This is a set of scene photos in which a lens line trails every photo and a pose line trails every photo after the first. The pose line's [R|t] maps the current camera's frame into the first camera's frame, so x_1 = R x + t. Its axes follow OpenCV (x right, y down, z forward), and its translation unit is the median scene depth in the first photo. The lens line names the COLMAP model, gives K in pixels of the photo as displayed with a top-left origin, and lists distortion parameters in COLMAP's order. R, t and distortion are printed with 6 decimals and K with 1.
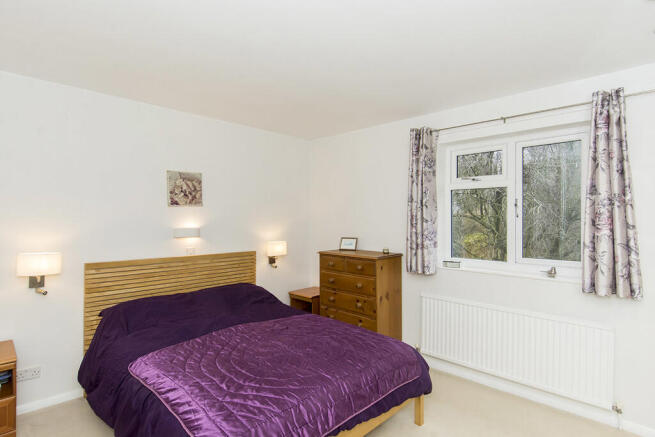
lens RADIAL K [[344.4, 0, 330.2], [0, 344.4, 218.6], [0, 0, 1]] dist [0.007843, 0.001180]
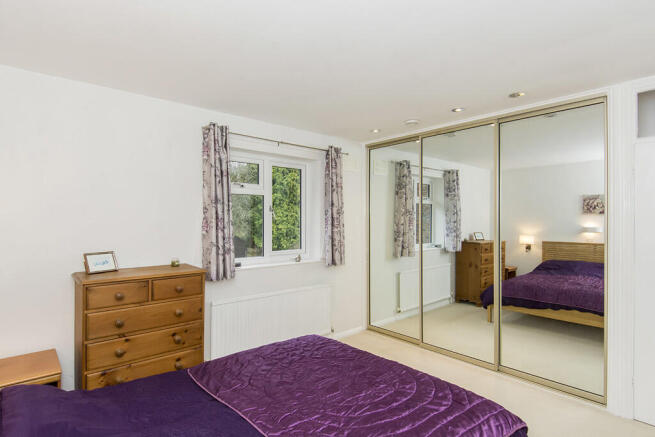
lens RADIAL K [[344.4, 0, 334.4], [0, 344.4, 217.3], [0, 0, 1]] dist [0.007843, 0.001180]
pose [[0.066456, 0.006101, 0.997771, -0.681704], [0.003344, 0.999974, -0.006337, -0.004432], [-0.997784, 0.003758, 0.066434, 0.661786]]
